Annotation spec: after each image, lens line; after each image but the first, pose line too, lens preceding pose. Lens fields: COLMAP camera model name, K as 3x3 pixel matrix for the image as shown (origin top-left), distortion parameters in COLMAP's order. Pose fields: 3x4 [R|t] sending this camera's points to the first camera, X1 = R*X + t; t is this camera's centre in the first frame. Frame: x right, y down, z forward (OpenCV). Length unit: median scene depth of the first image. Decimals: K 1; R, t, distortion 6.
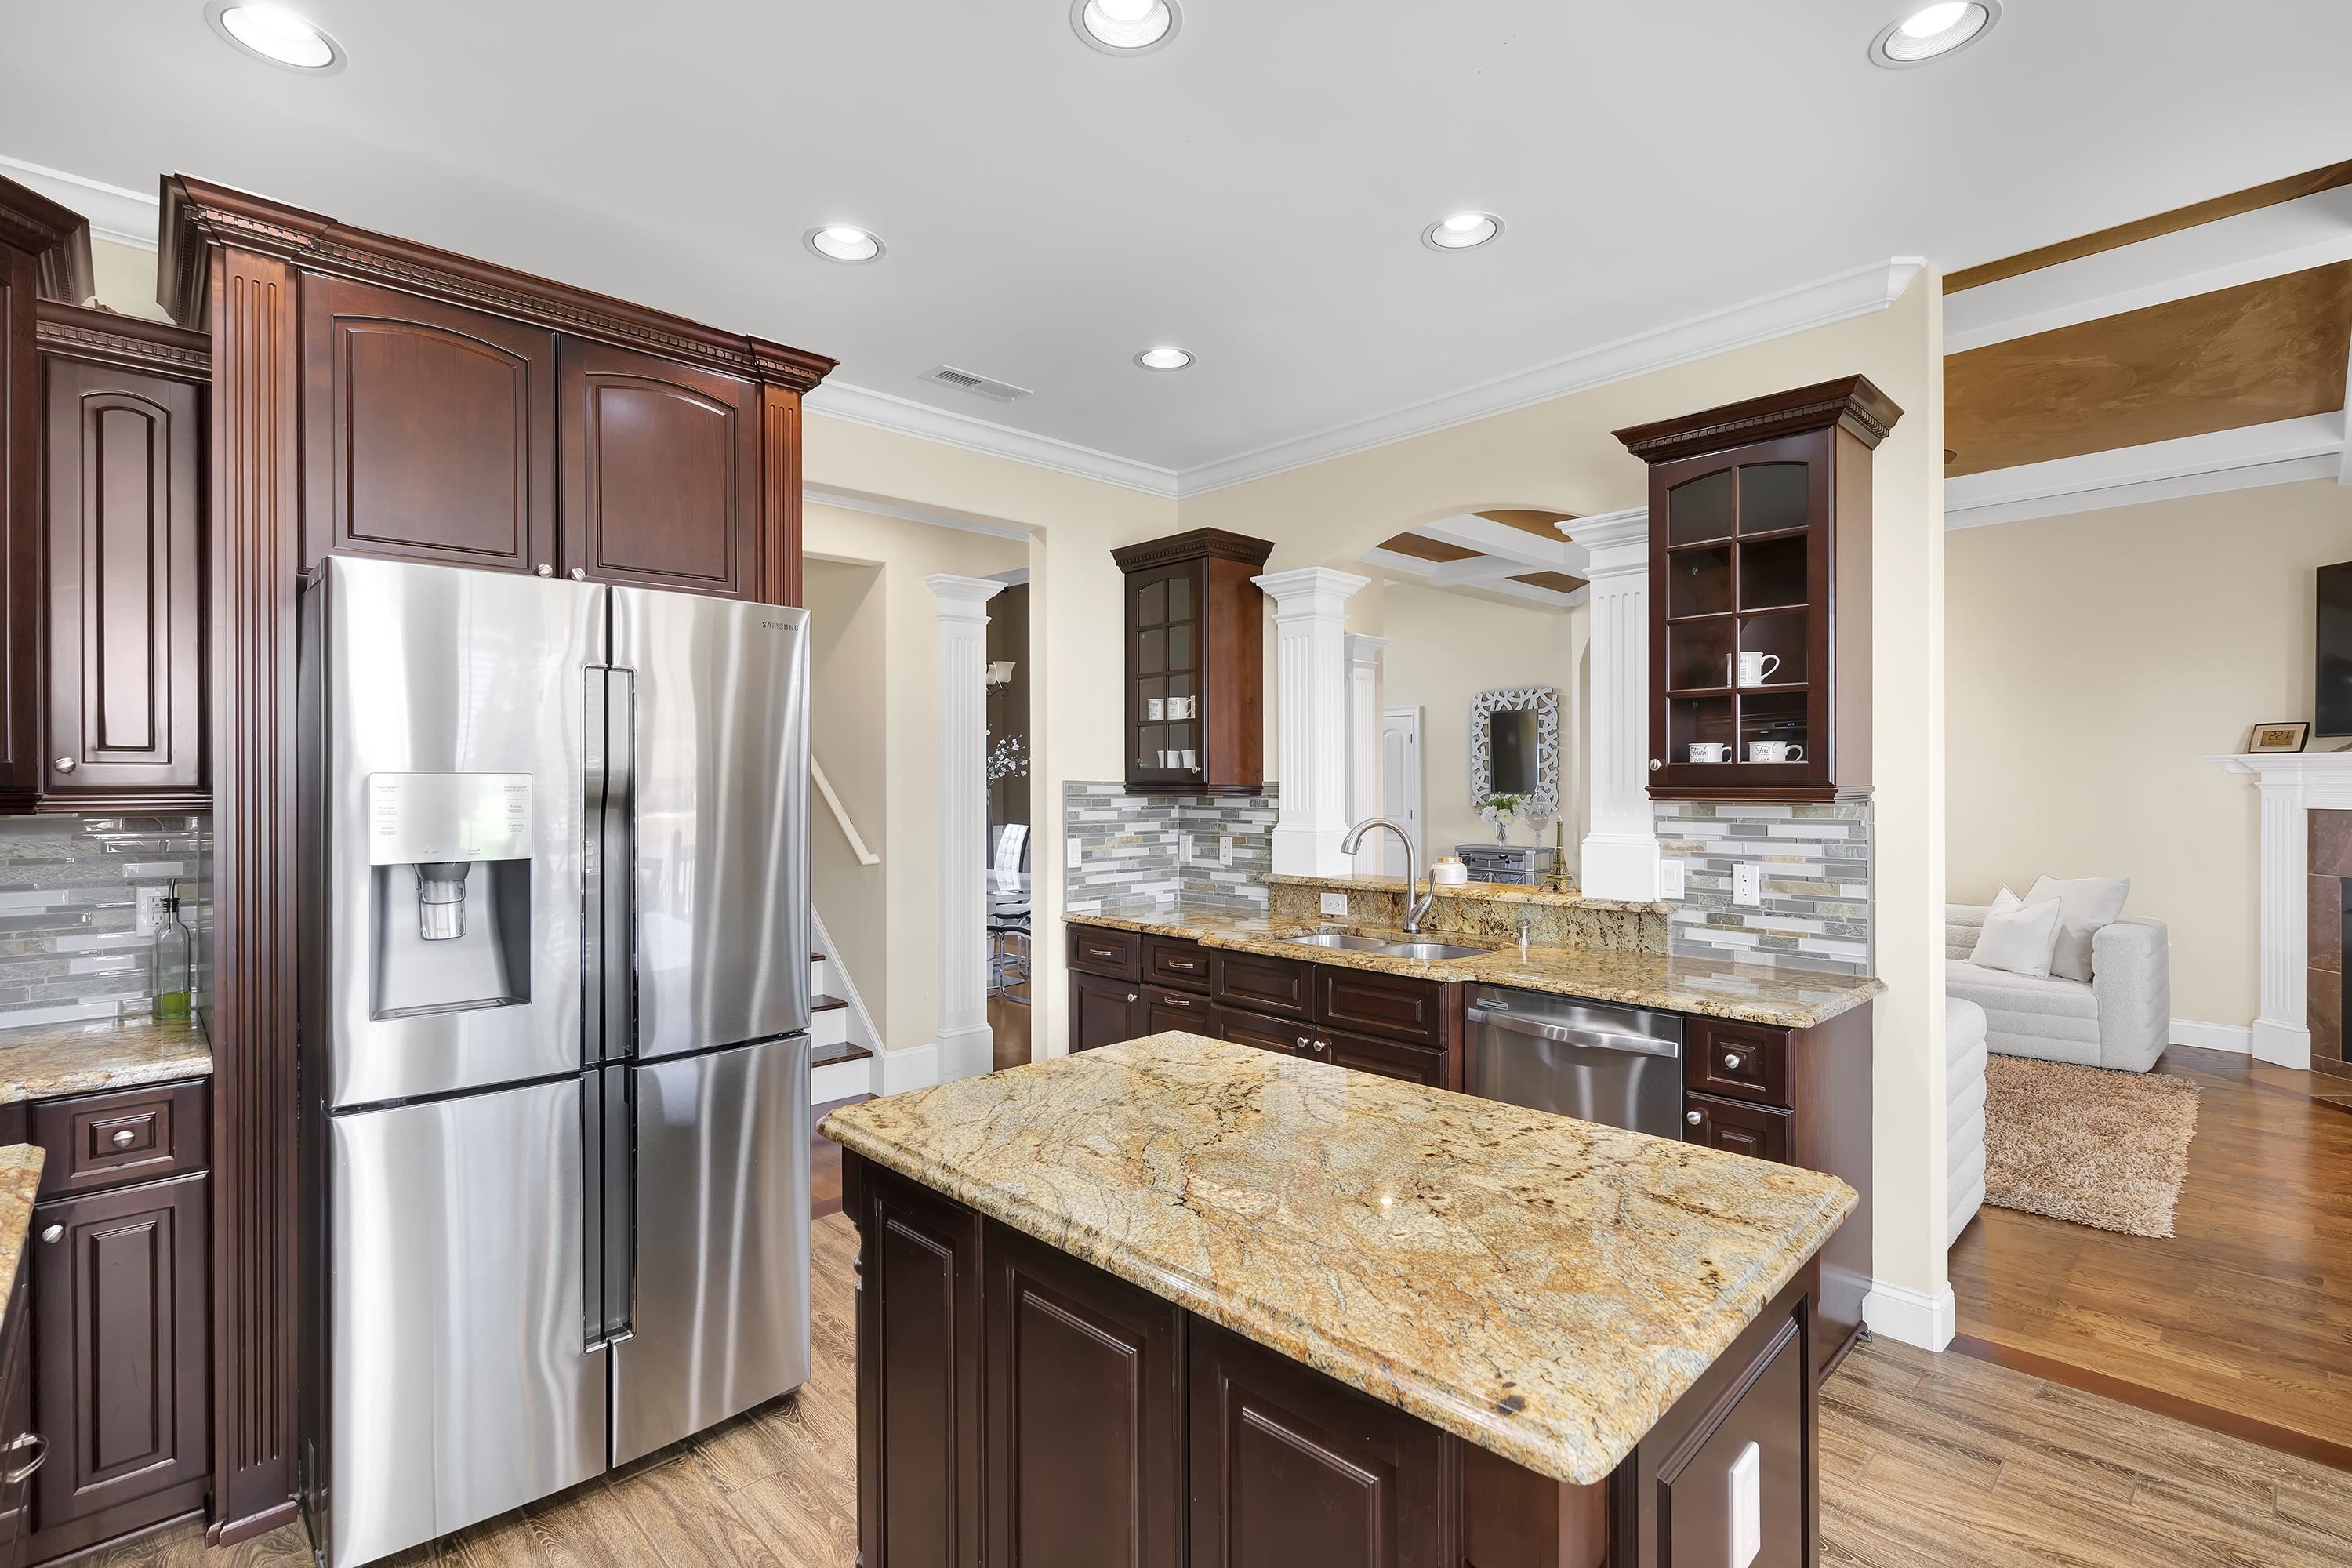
lens RADIAL K [[1093.5, 0, 1181.7], [0, 1093.5, 779.5], [0, 0, 1]] dist [-0.003363, 0.002473]
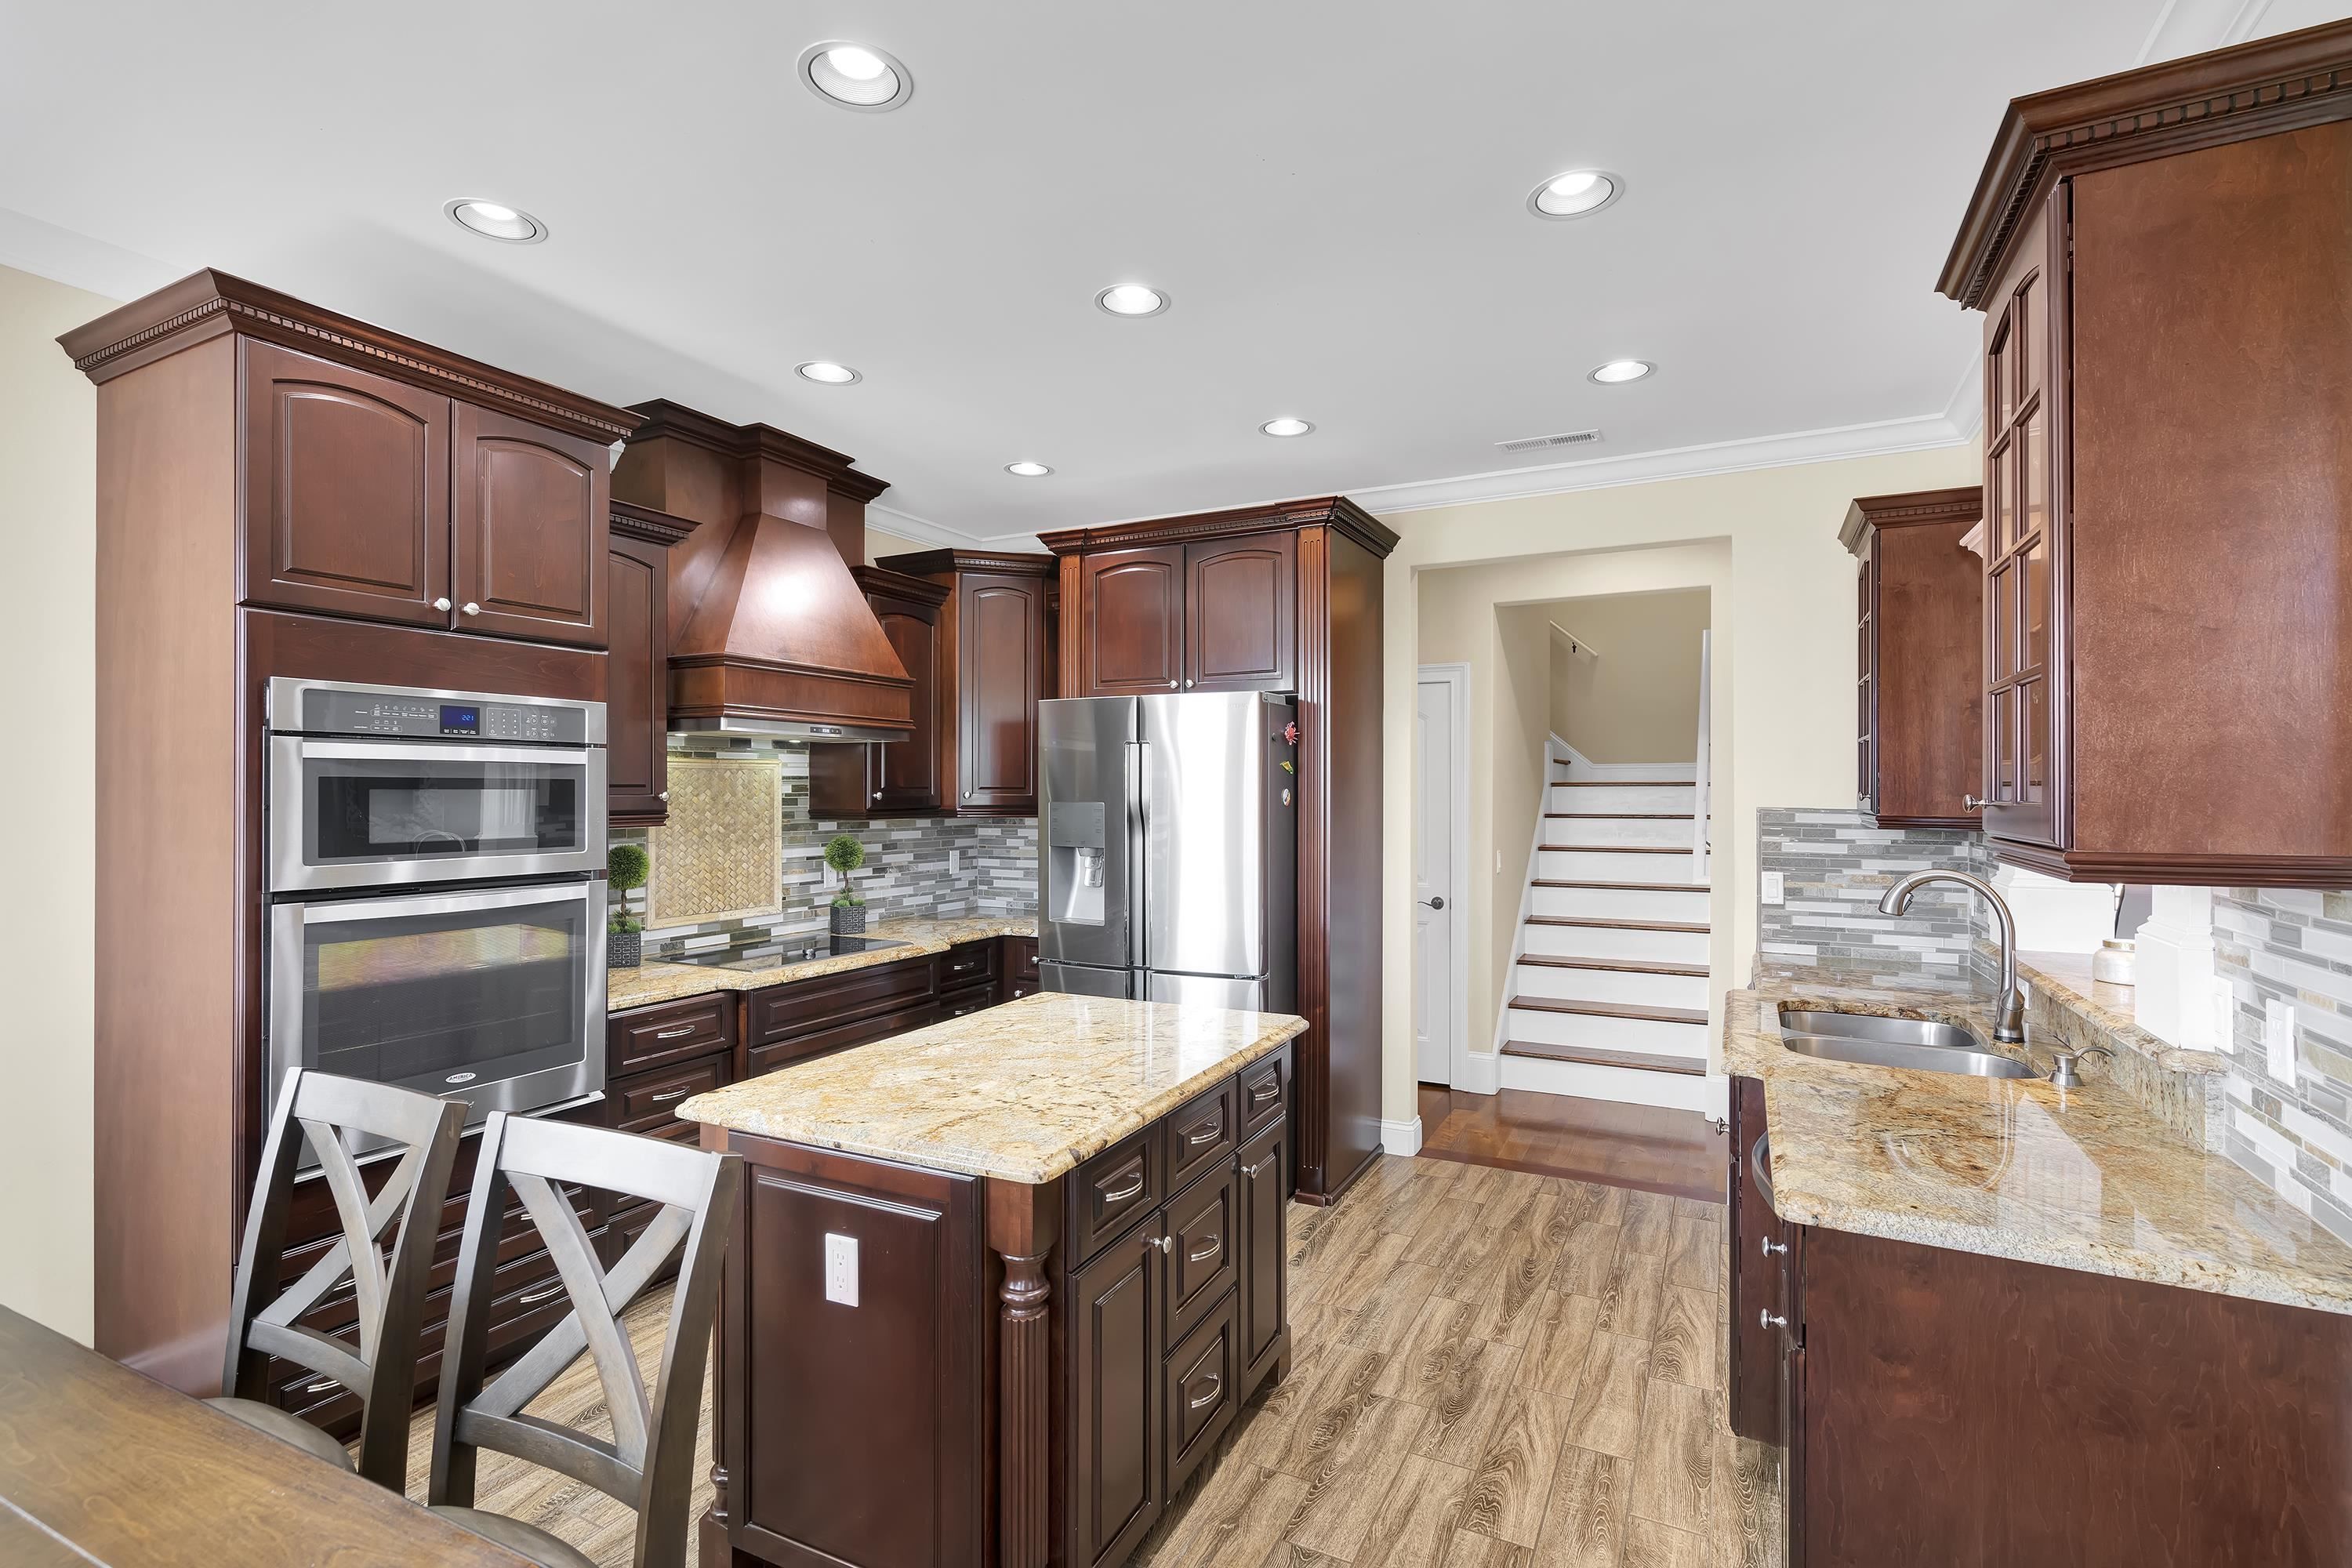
lens RADIAL K [[1093.5, 0, 1186.2], [0, 1093.5, 785.9], [0, 0, 1]] dist [-0.003363, 0.002473]
pose [[0.324741, 0.000318, -0.945803, 0.596550], [-0.000500, 1.000000, 0.000165, -0.016559], [0.945803, 0.000420, 0.324741, 0.253536]]
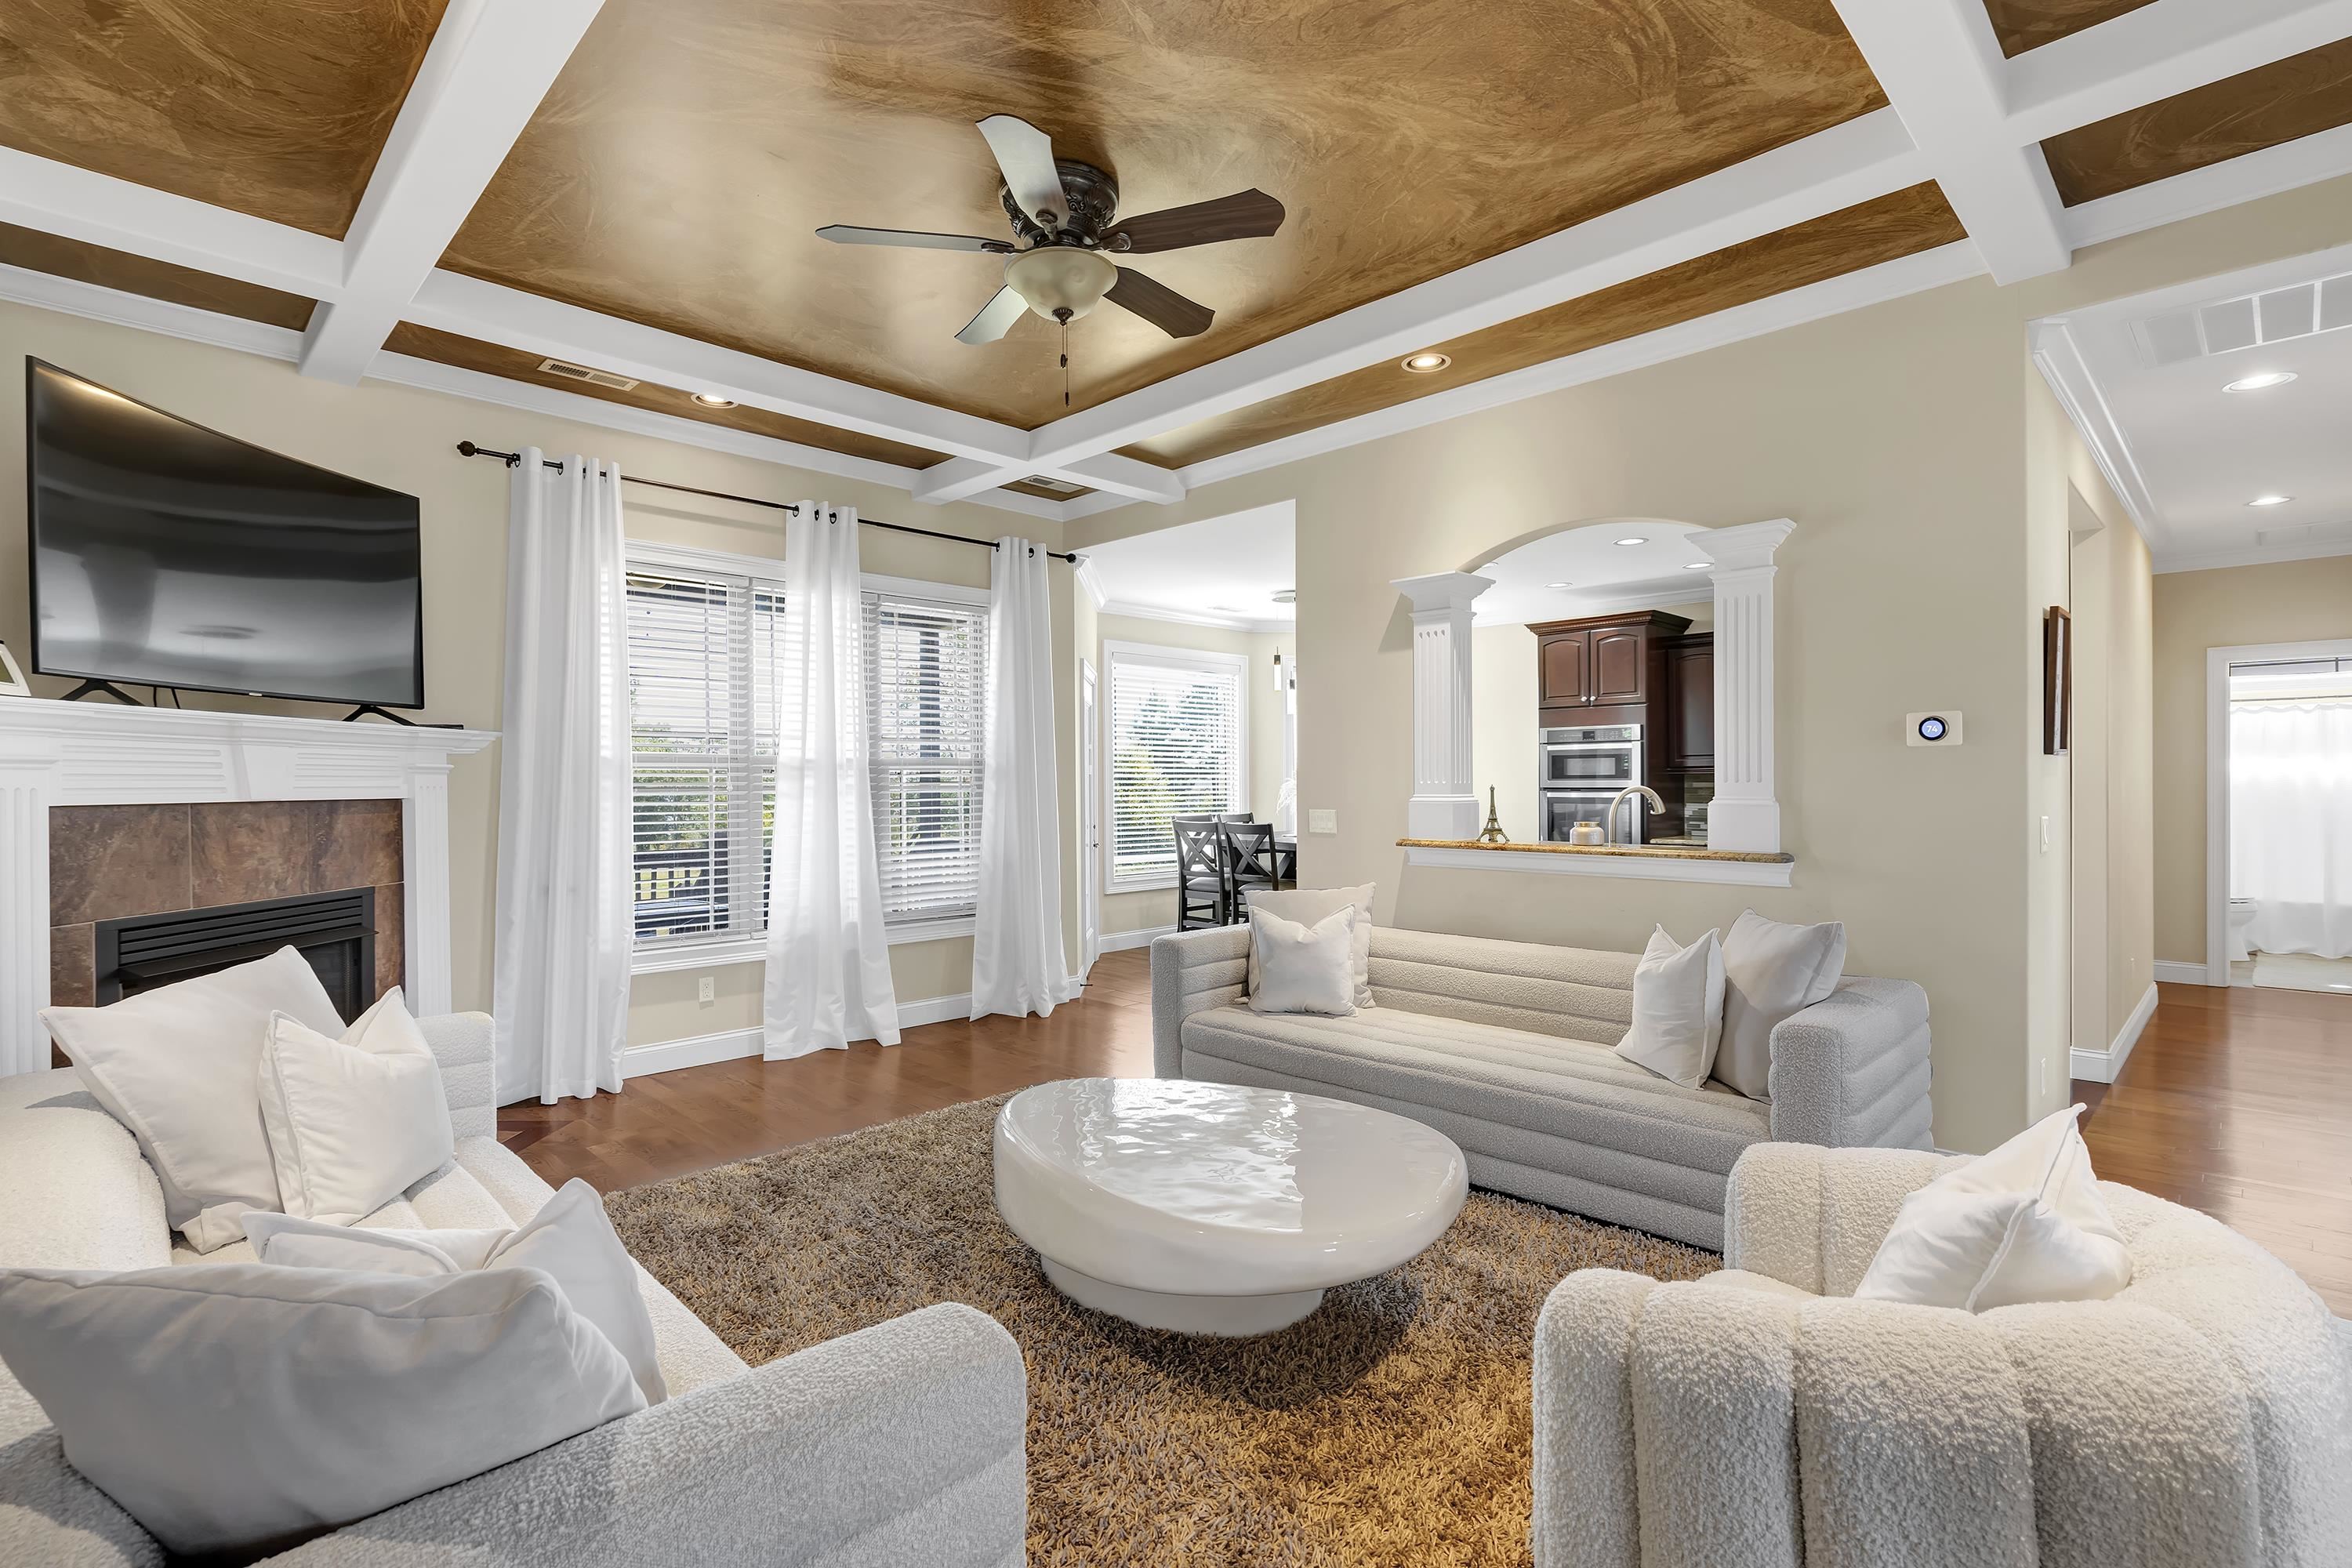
lens RADIAL K [[1093.5, 0, 1172.3], [0, 1093.5, 783.5], [0, 0, 1]] dist [-0.003363, 0.002473]
pose [[-0.999951, 0.008009, 0.005850, 0.579858], [0.007999, 0.999967, -0.001715, 0.025546], [-0.005863, -0.001669, -0.999981, 1.901874]]
